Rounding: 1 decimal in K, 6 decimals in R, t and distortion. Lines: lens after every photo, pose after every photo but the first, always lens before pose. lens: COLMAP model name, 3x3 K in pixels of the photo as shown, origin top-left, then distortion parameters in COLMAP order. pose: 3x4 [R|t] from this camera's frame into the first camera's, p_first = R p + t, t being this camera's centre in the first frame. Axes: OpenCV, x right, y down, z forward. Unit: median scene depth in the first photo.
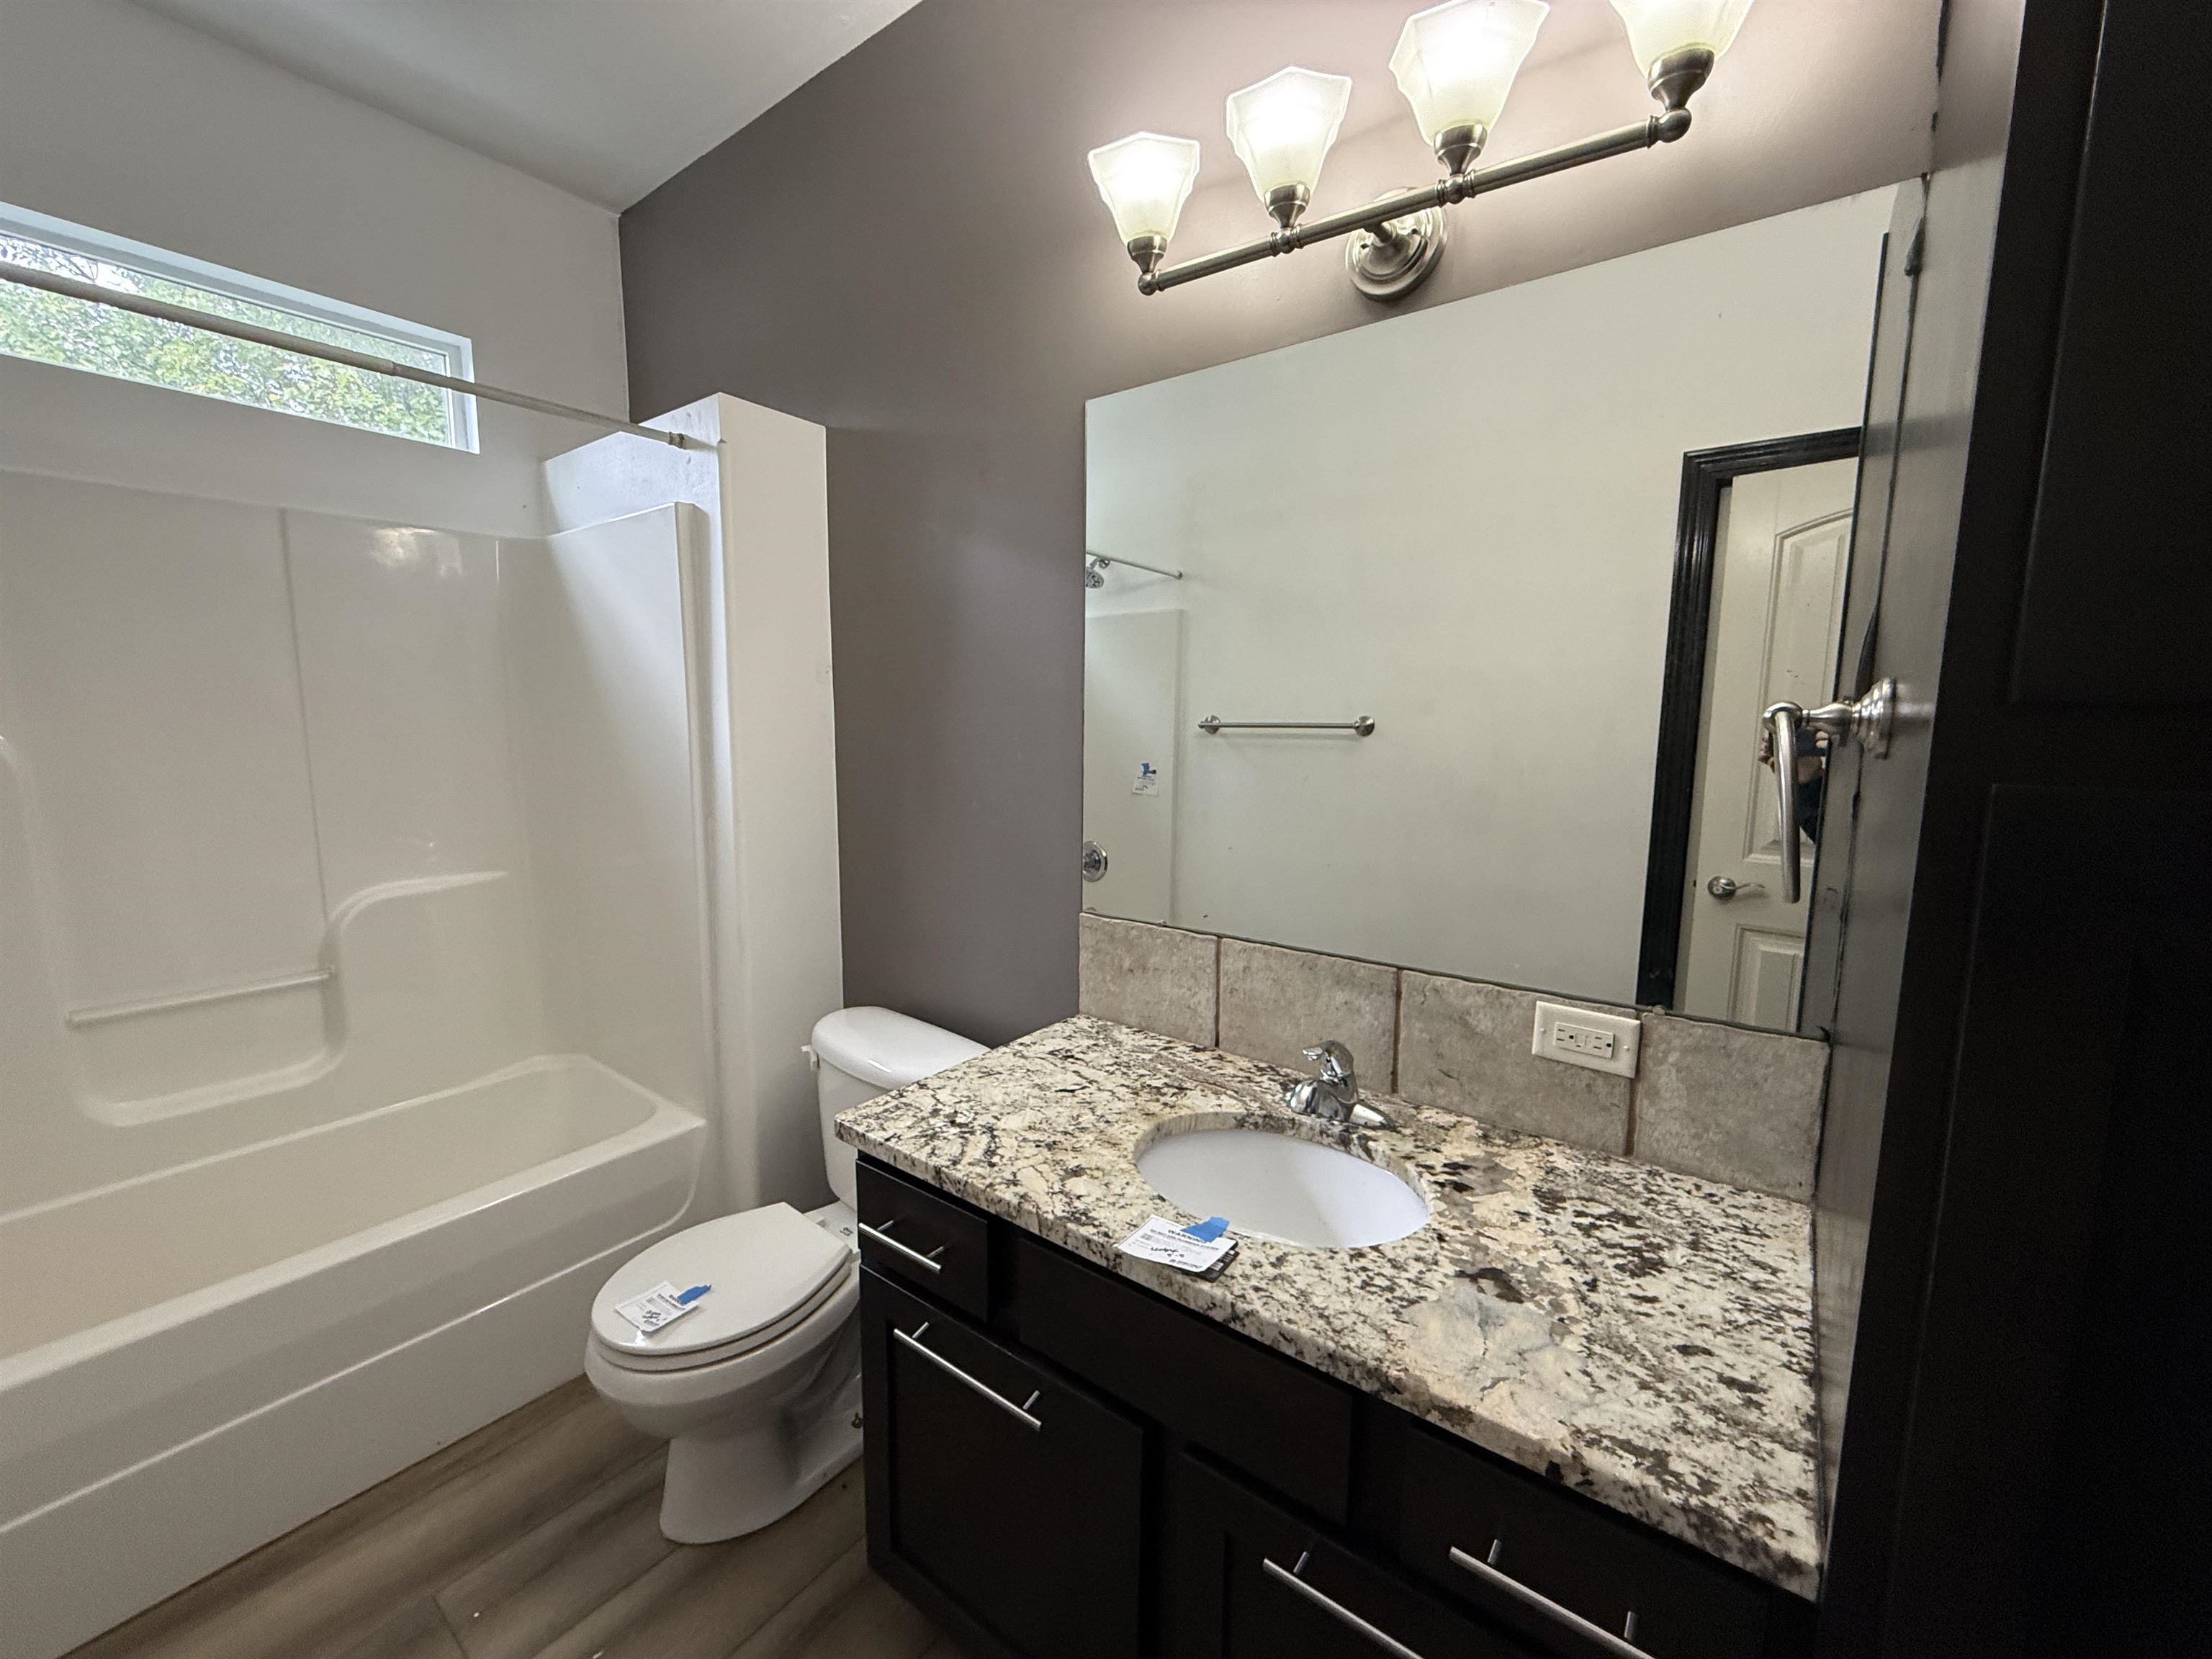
lens RADIAL K [[883.1, 0, 1096.1], [0, 883.1, 827.2], [0, 0, 1]] dist [-0.000617, 0.000088]
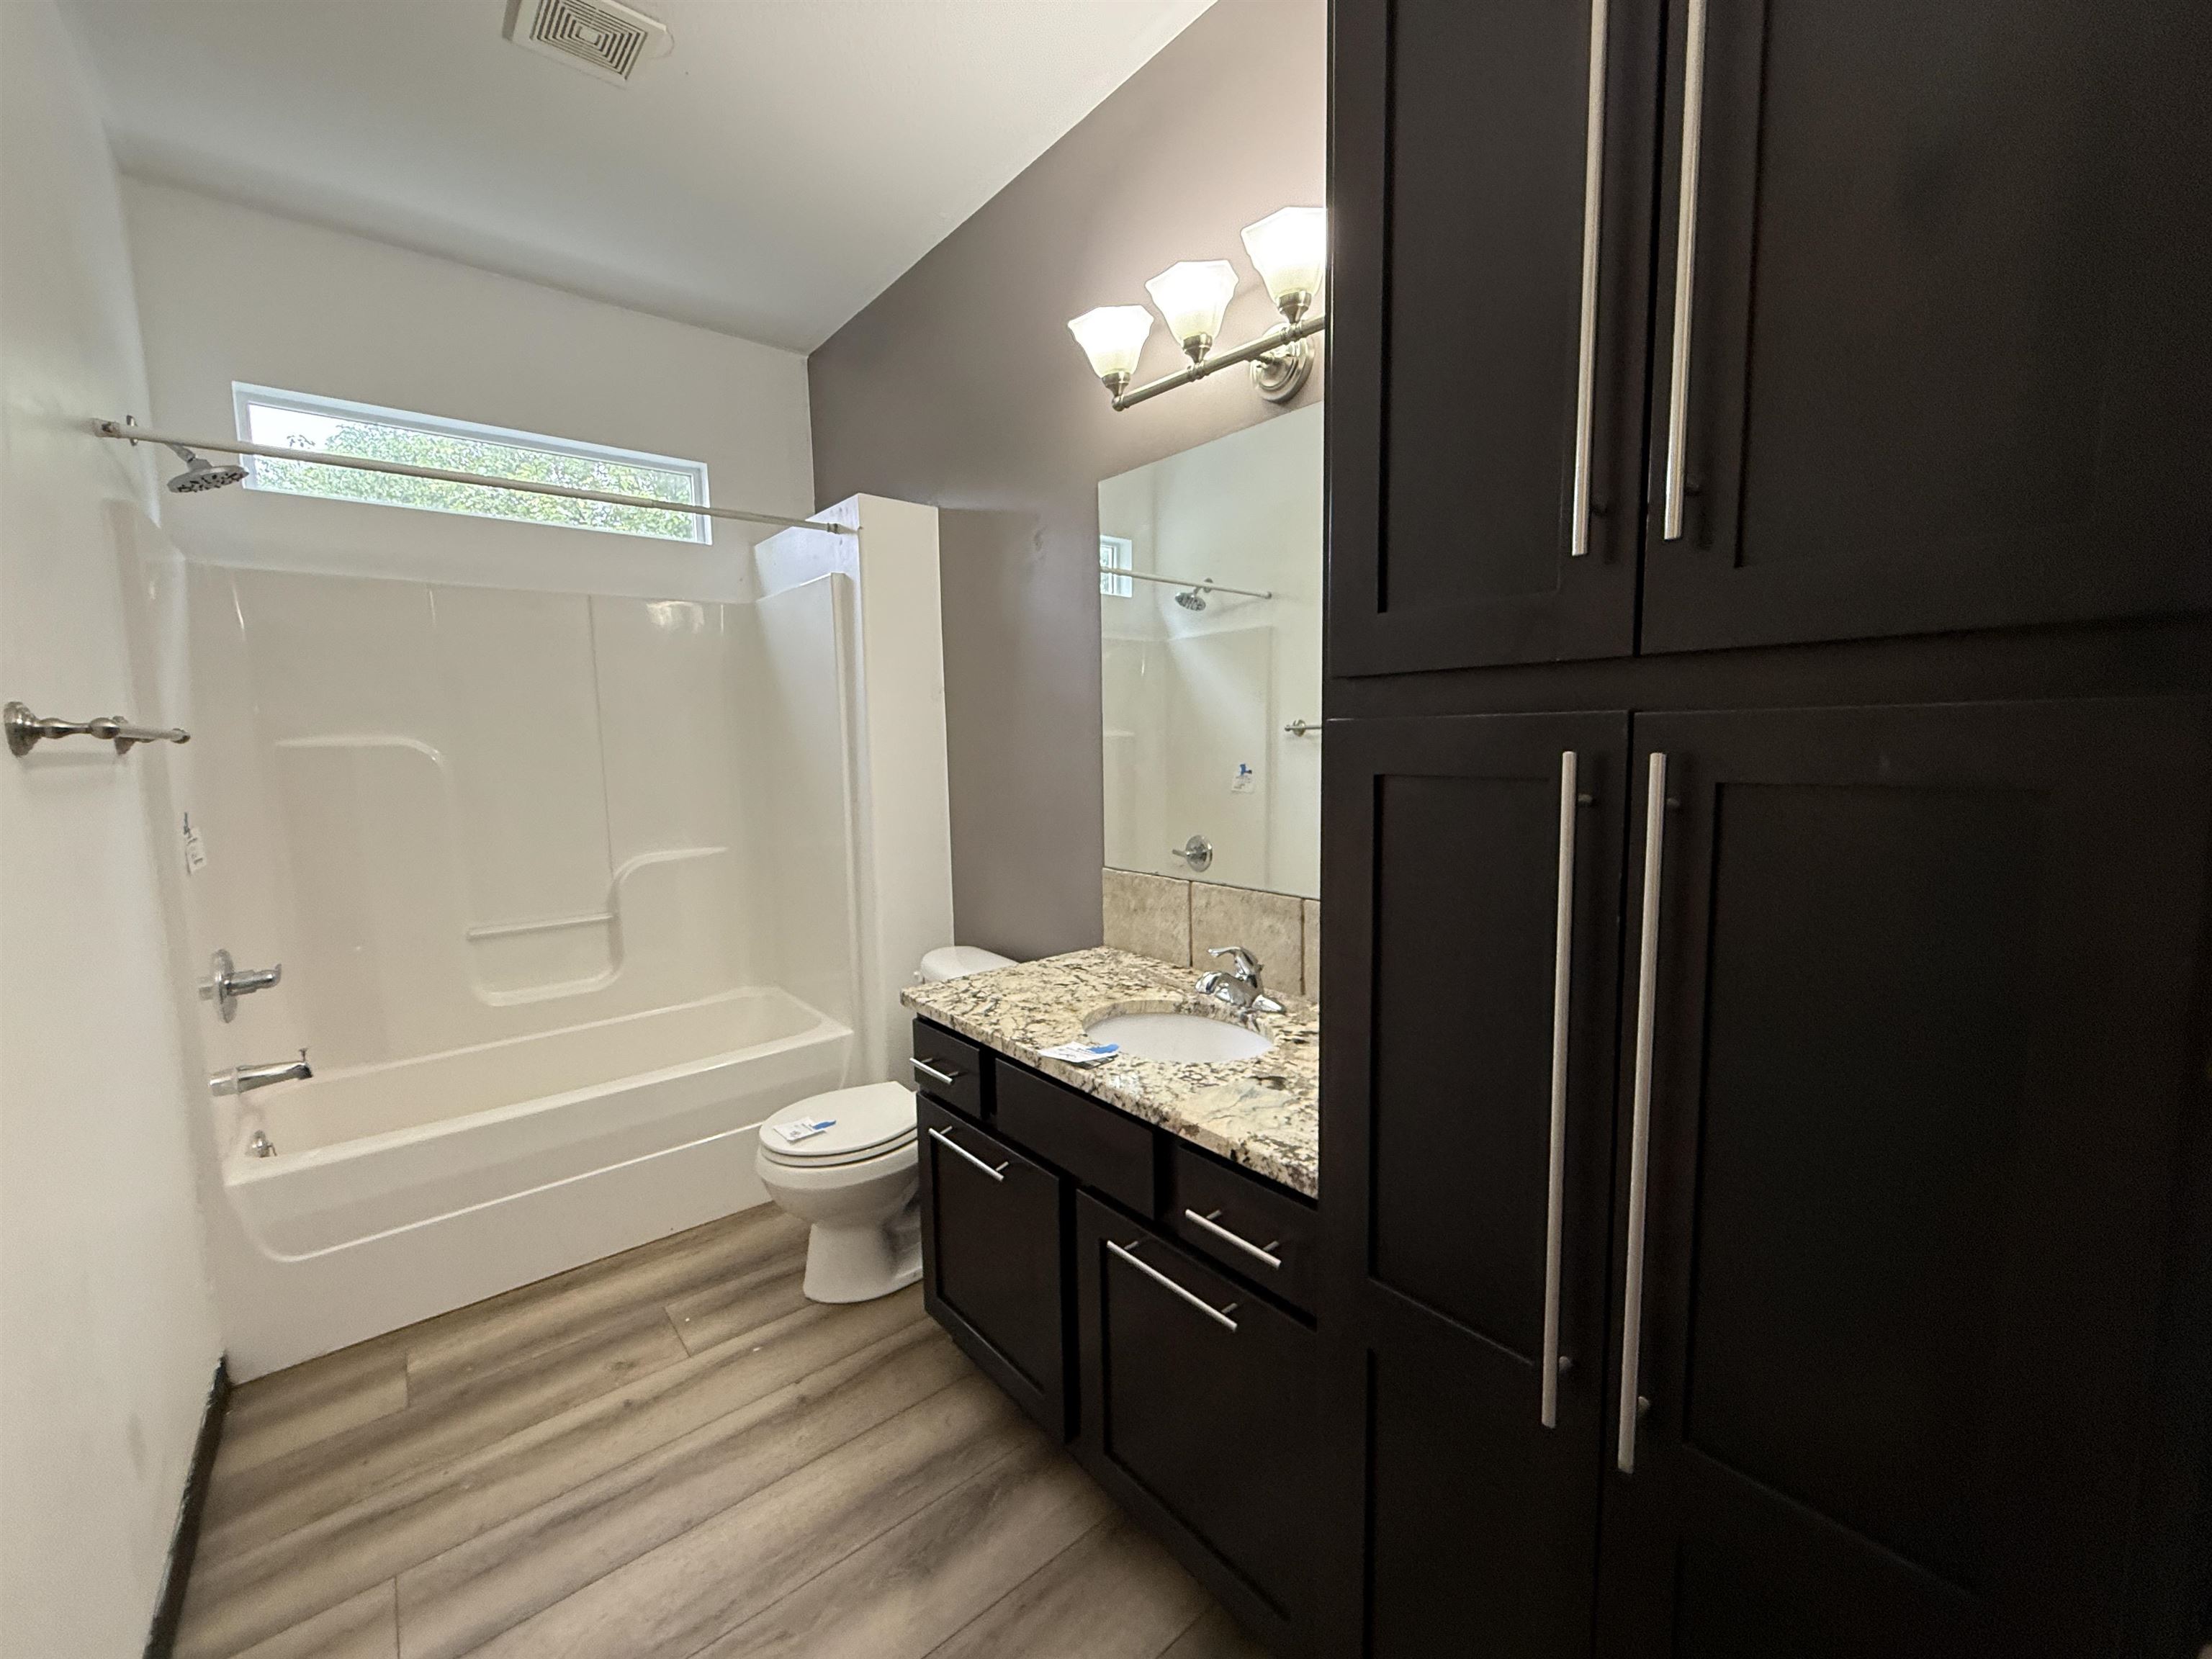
lens RADIAL K [[883.2, 0, 1091.9], [0, 883.2, 823.7], [0, 0, 1]] dist [0.000922, 0.000289]
pose [[0.974307, -0.002799, -0.225208, 0.332377], [-0.002380, 0.999739, -0.022720, 0.078923], [0.225212, 0.022672, 0.974046, -0.354186]]
